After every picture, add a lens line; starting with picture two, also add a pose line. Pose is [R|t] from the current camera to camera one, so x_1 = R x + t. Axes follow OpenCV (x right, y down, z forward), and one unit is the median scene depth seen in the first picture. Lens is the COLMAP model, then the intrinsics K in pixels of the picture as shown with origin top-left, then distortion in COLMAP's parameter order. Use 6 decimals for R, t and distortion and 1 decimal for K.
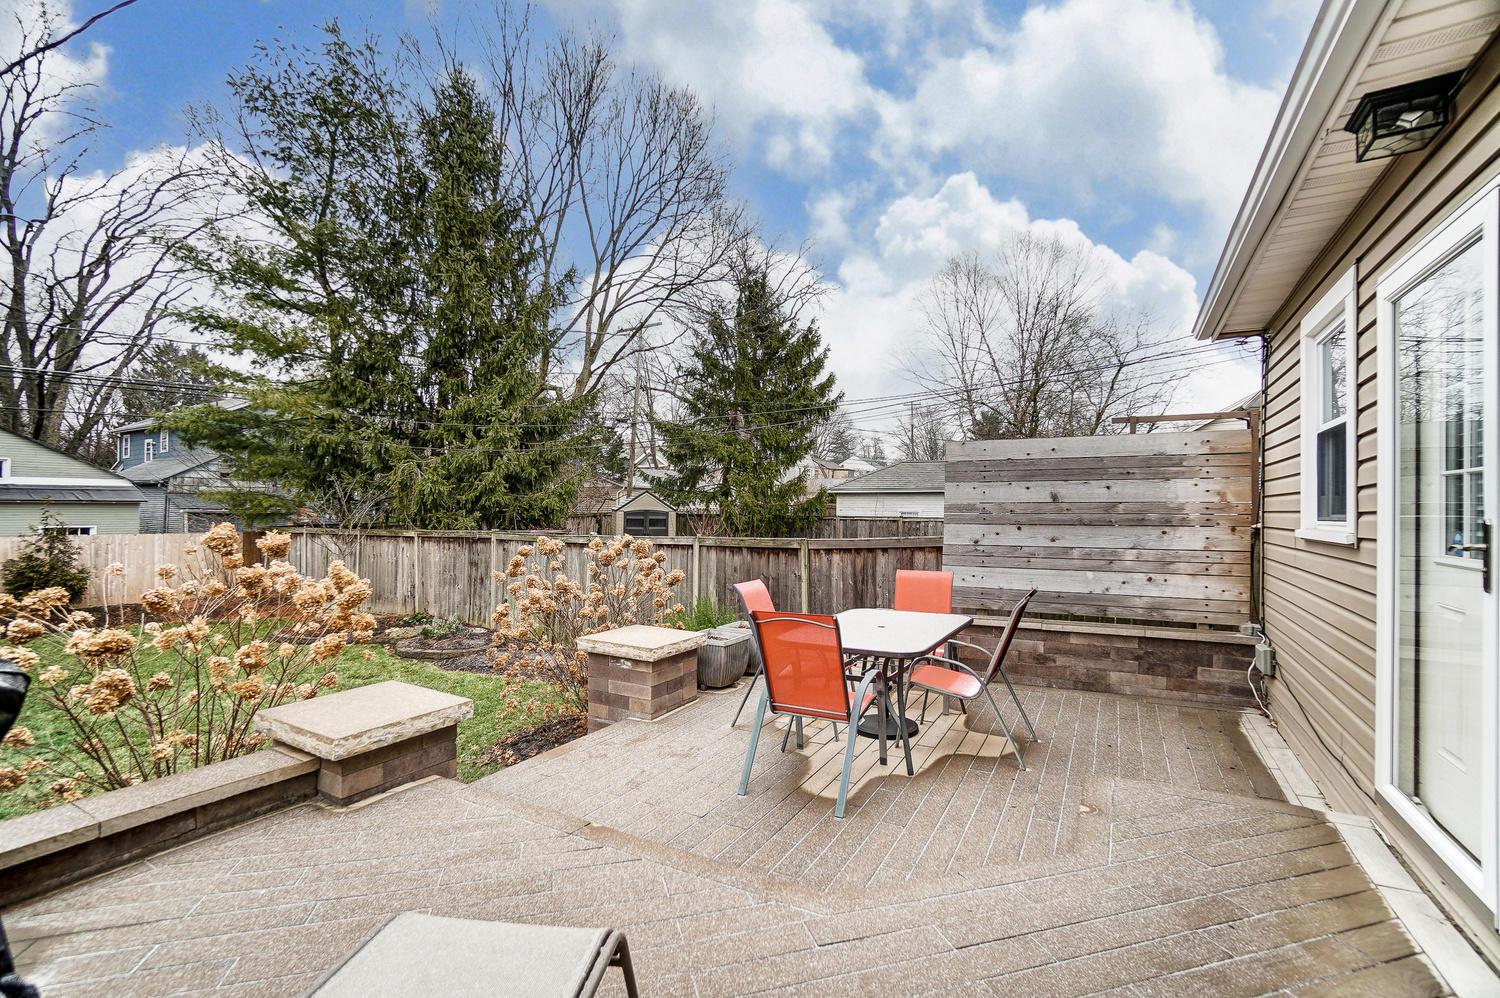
lens RADIAL K [[668.7, 0, 744.4], [0, 668.7, 500.5], [0, 0, 1]] dist [-0.063786, 0.026054]
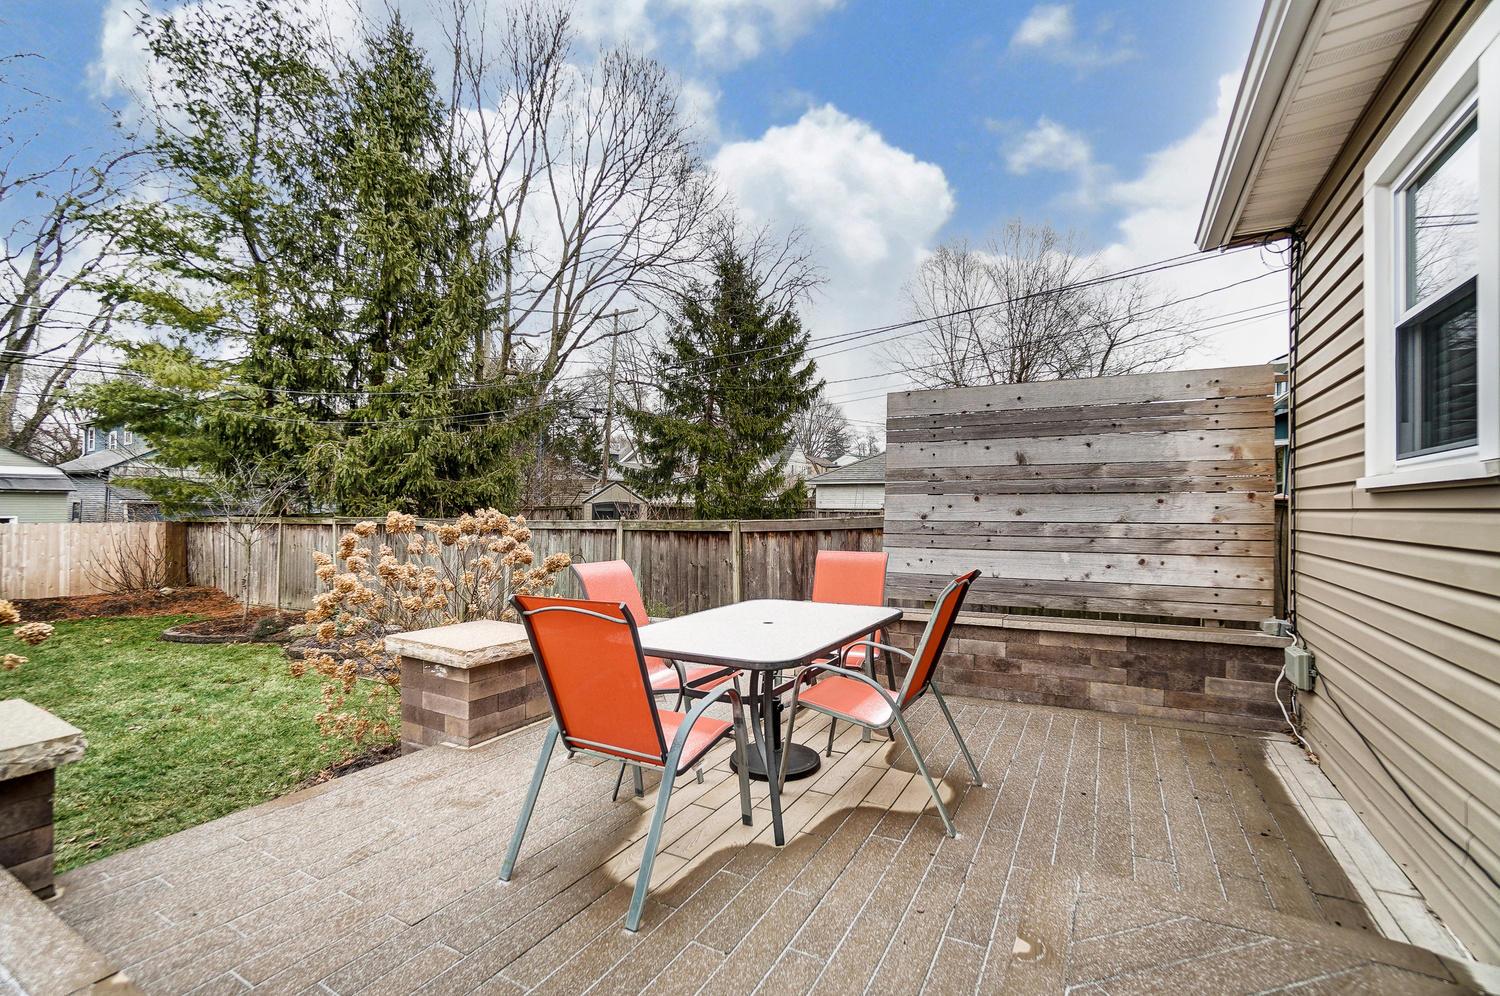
lens RADIAL K [[666.4, 0, 743.7], [0, 666.4, 498.3], [0, 0, 1]] dist [-0.063229, 0.024060]
pose [[0.999989, 0.000257, 0.004704, 0.137760], [-0.000253, 0.999999, -0.000977, 0.043531], [-0.004704, 0.000976, 0.999988, 0.219328]]
